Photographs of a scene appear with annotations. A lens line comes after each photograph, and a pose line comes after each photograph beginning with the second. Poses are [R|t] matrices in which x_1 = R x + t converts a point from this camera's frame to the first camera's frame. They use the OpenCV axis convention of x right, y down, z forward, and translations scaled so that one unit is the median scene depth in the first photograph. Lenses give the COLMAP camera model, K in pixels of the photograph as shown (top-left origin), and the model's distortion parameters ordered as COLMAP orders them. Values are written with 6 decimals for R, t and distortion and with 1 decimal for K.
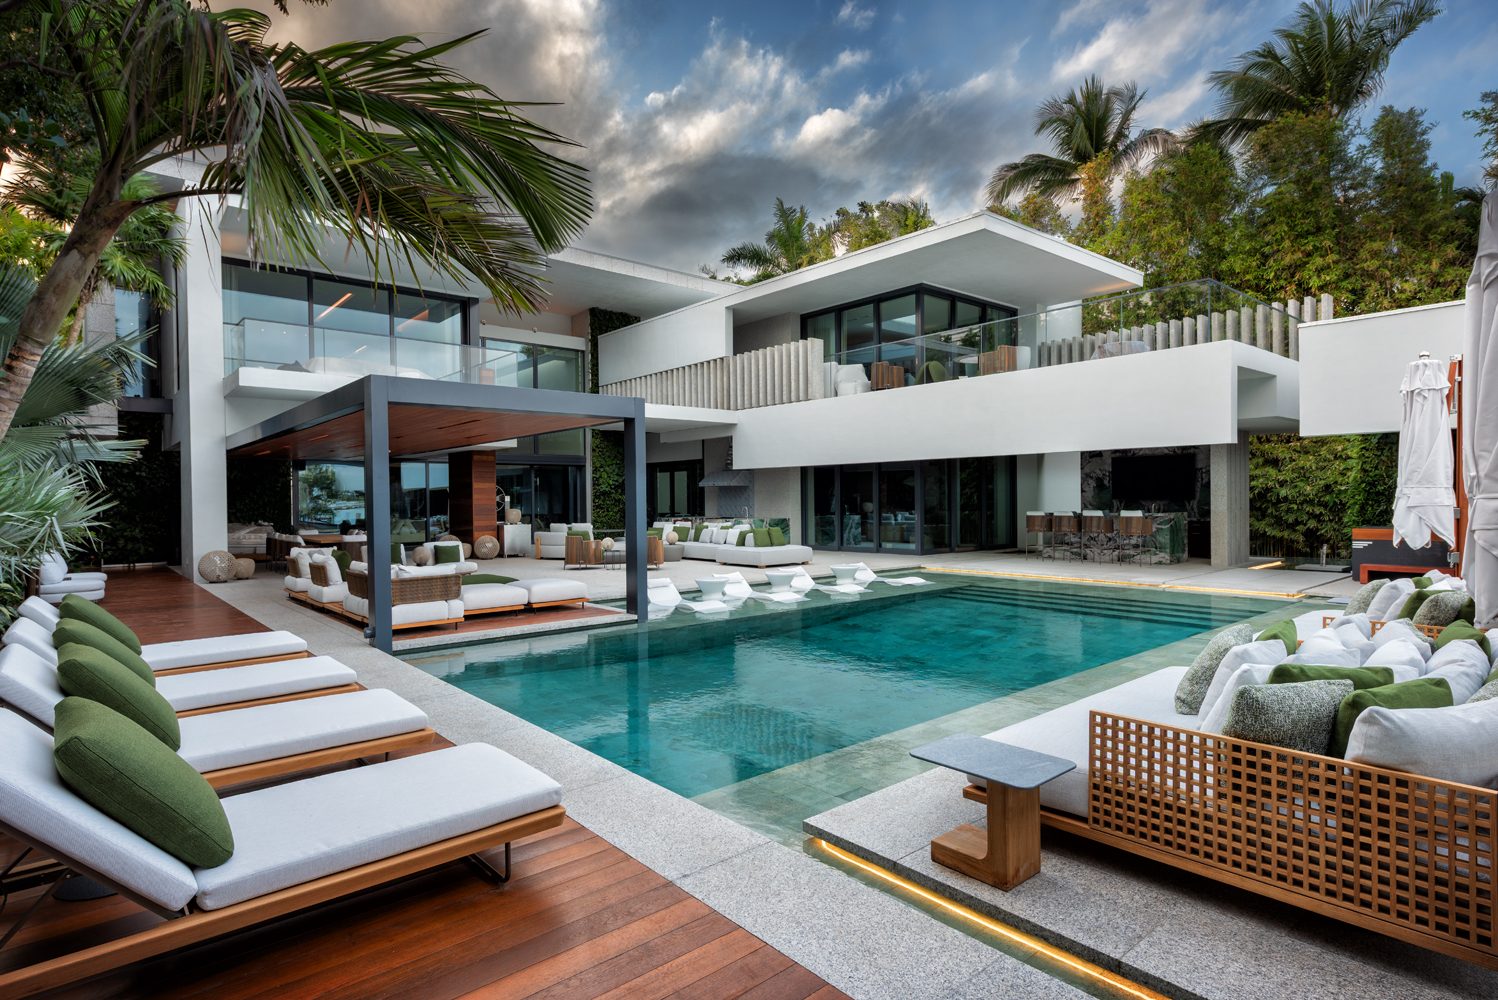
lens RADIAL K [[802.2, 0, 743.3], [0, 802.2, 499.9], [0, 0, 1]] dist [0.022716, -0.000935]
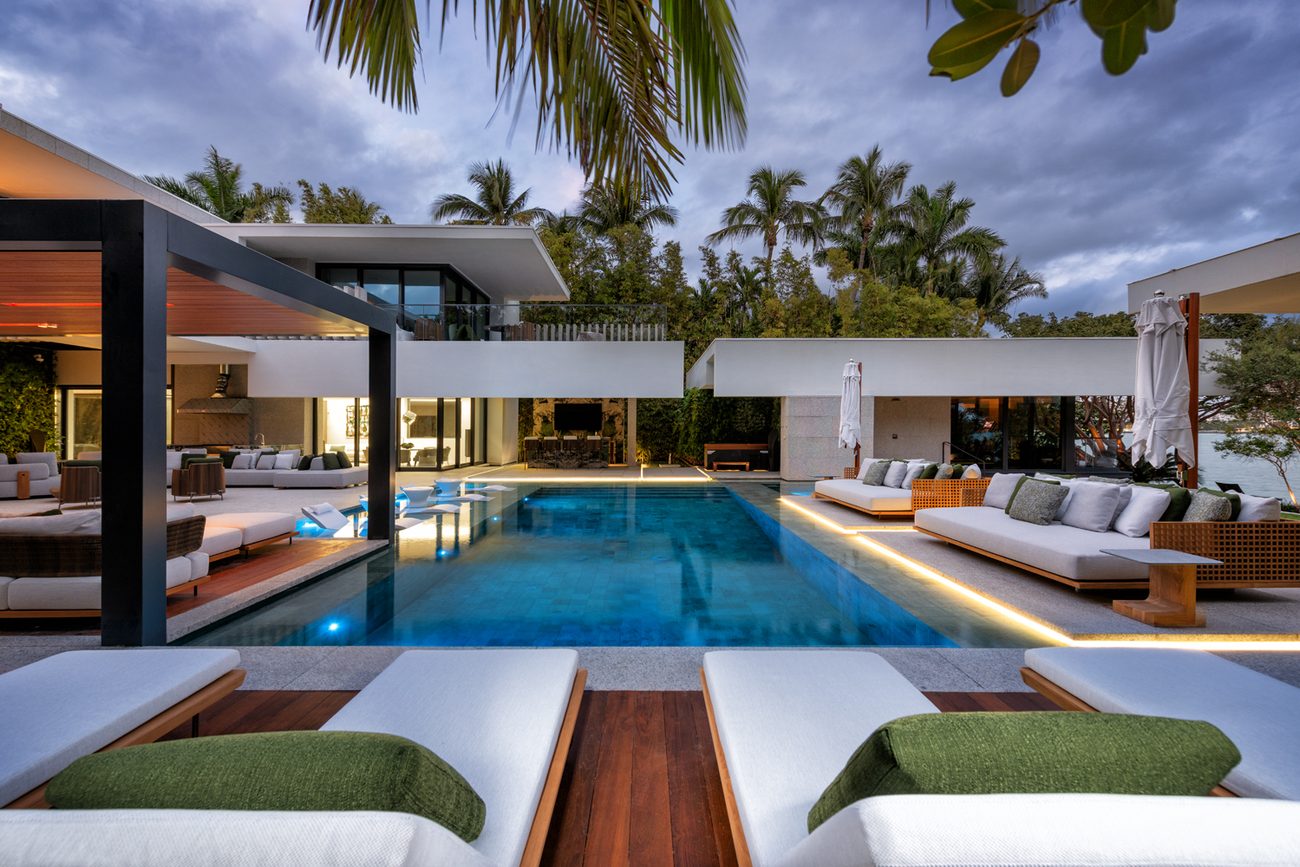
lens RADIAL K [[525.2, 0, 649.7], [0, 525.2, 433.3], [0, 0, 1]] dist [-0.001610, -0.000823]
pose [[0.639519, 0.007247, 0.768741, -0.215410], [-0.005035, 0.999974, -0.005238, 0.010172], [-0.768759, -0.000521, 0.639539, 0.186506]]
